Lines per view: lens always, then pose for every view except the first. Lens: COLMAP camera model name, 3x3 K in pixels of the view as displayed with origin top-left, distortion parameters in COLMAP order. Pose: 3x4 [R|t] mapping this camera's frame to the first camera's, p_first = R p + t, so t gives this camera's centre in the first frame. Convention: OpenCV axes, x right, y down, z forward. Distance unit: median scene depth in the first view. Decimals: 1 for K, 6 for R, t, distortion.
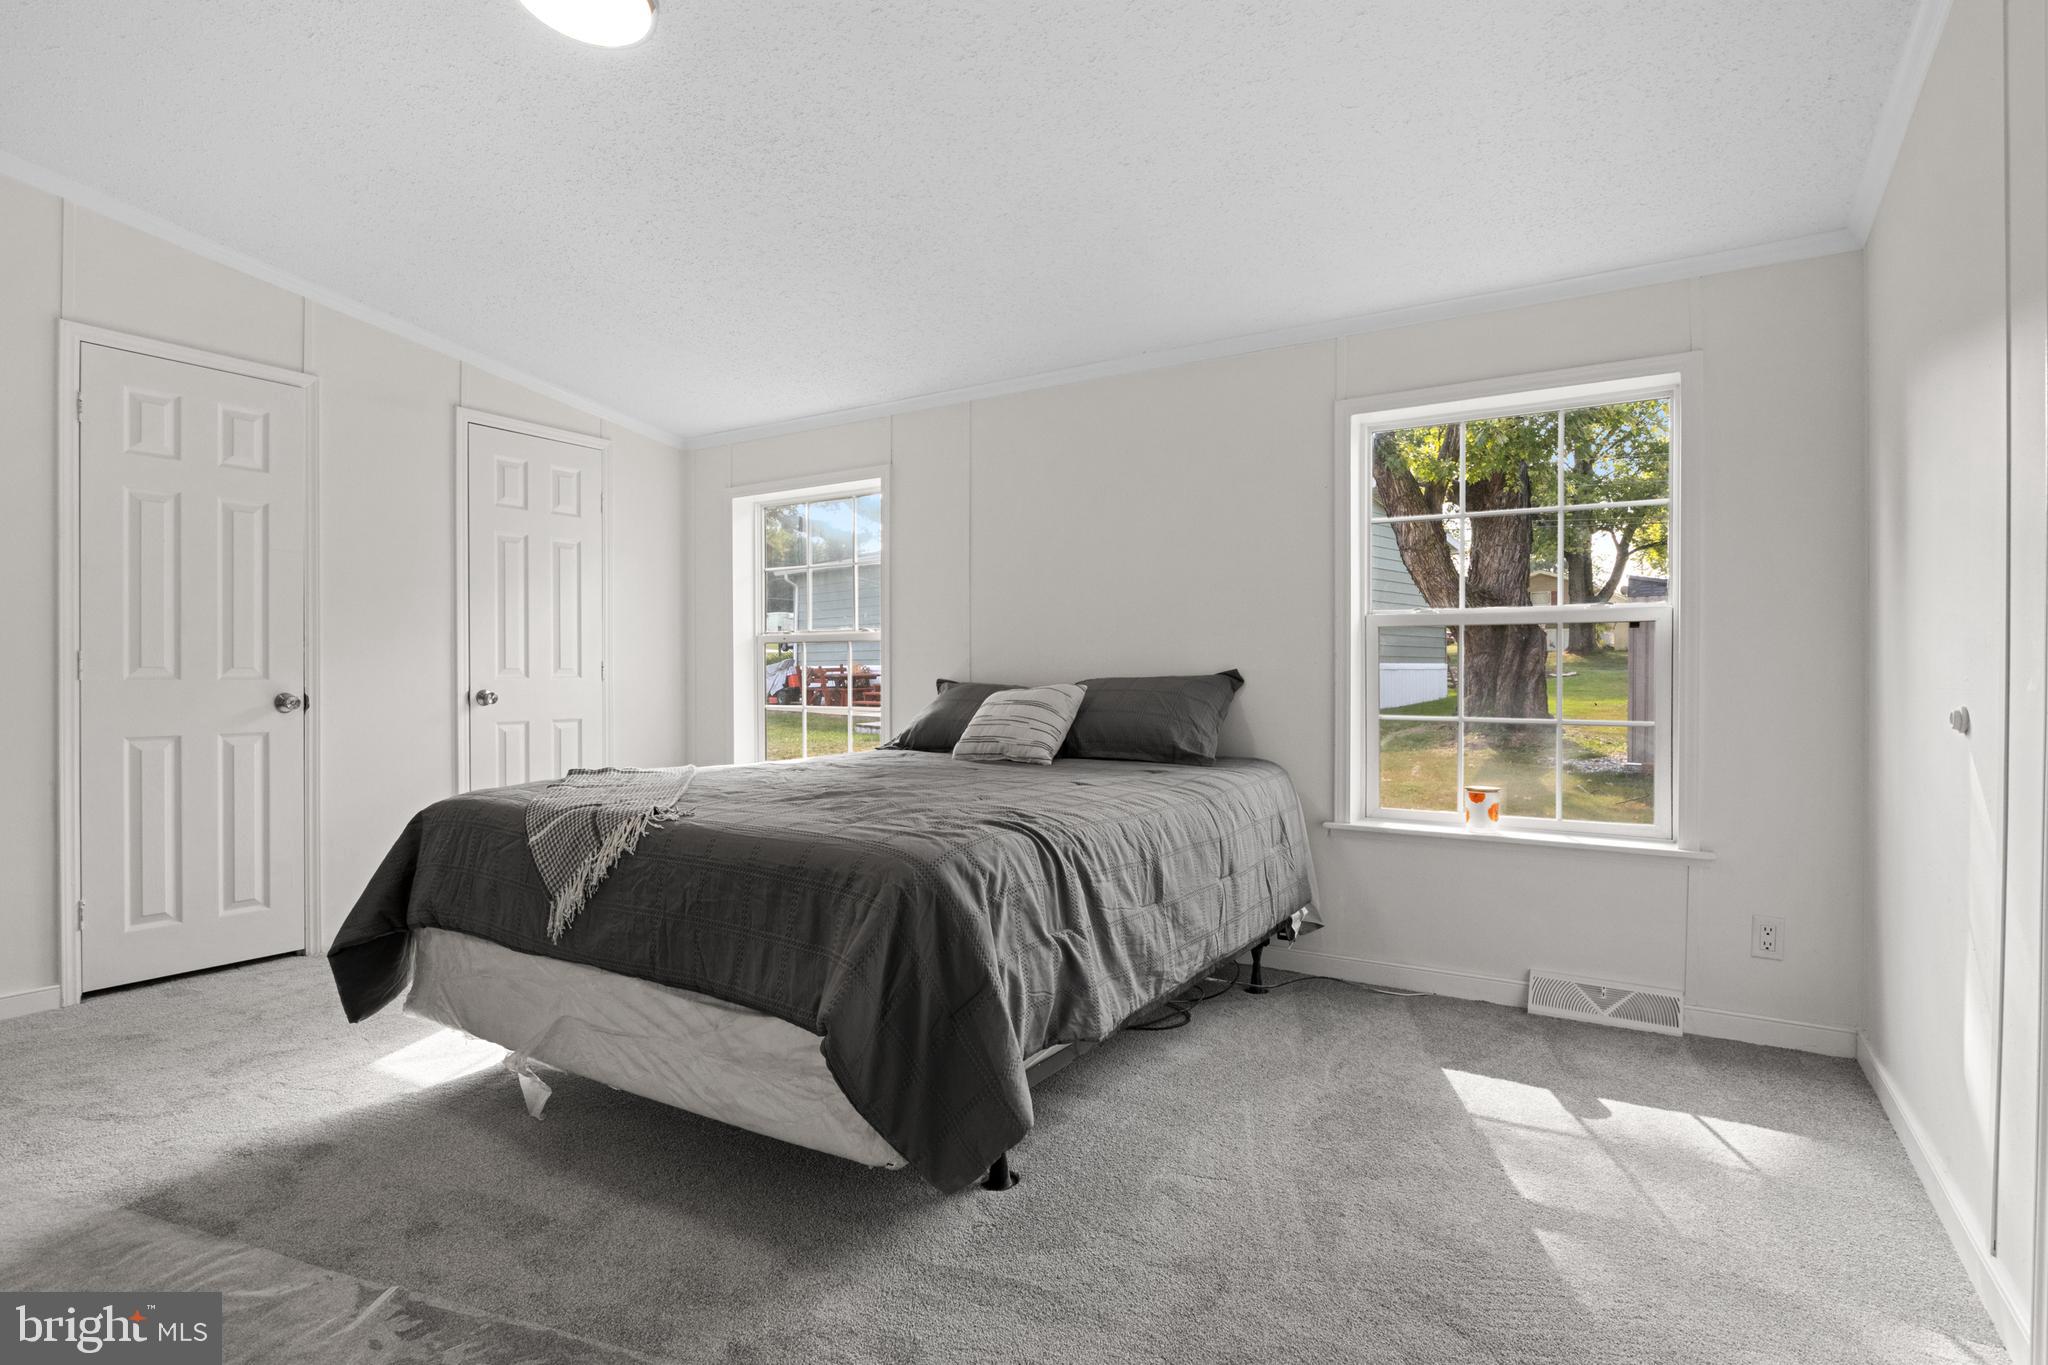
lens RADIAL K [[1054.9, 0, 1021.2], [0, 1054.9, 691.1], [0, 0, 1]] dist [0.003413, 0.000734]
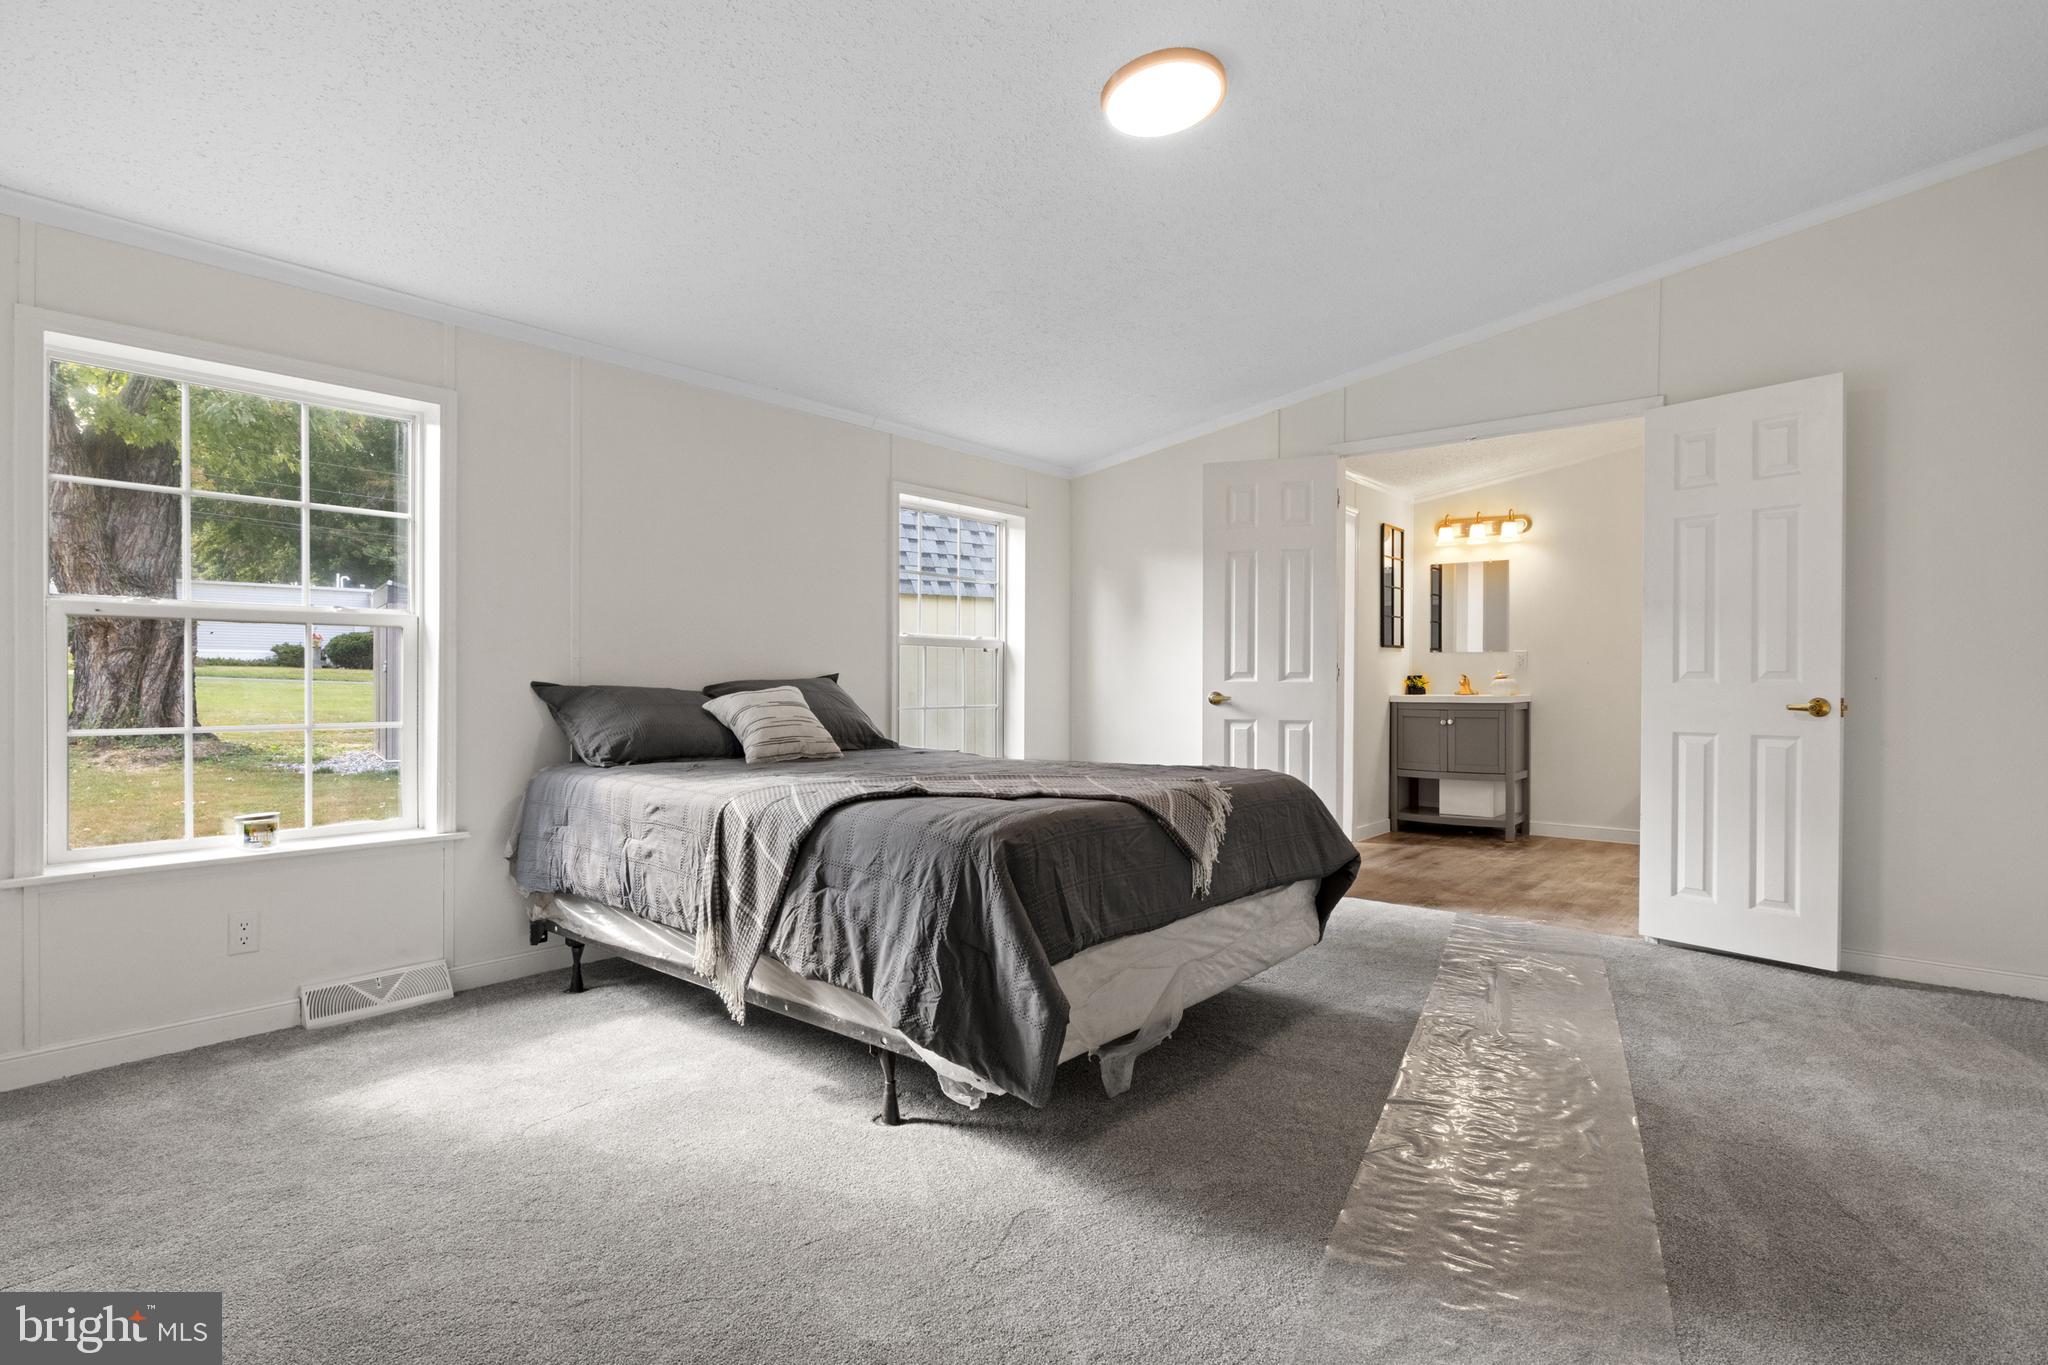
lens RADIAL K [[1034.6, 0, 1024.0], [0, 1034.6, 682.5], [0, 0, 1]] dist [-0.006514, 0.000439]
pose [[0.112228, -0.000251, 0.993682, -0.392780], [0.010582, 0.999944, -0.000943, -0.002753], [-0.993626, 0.010621, 0.112225, 0.253523]]
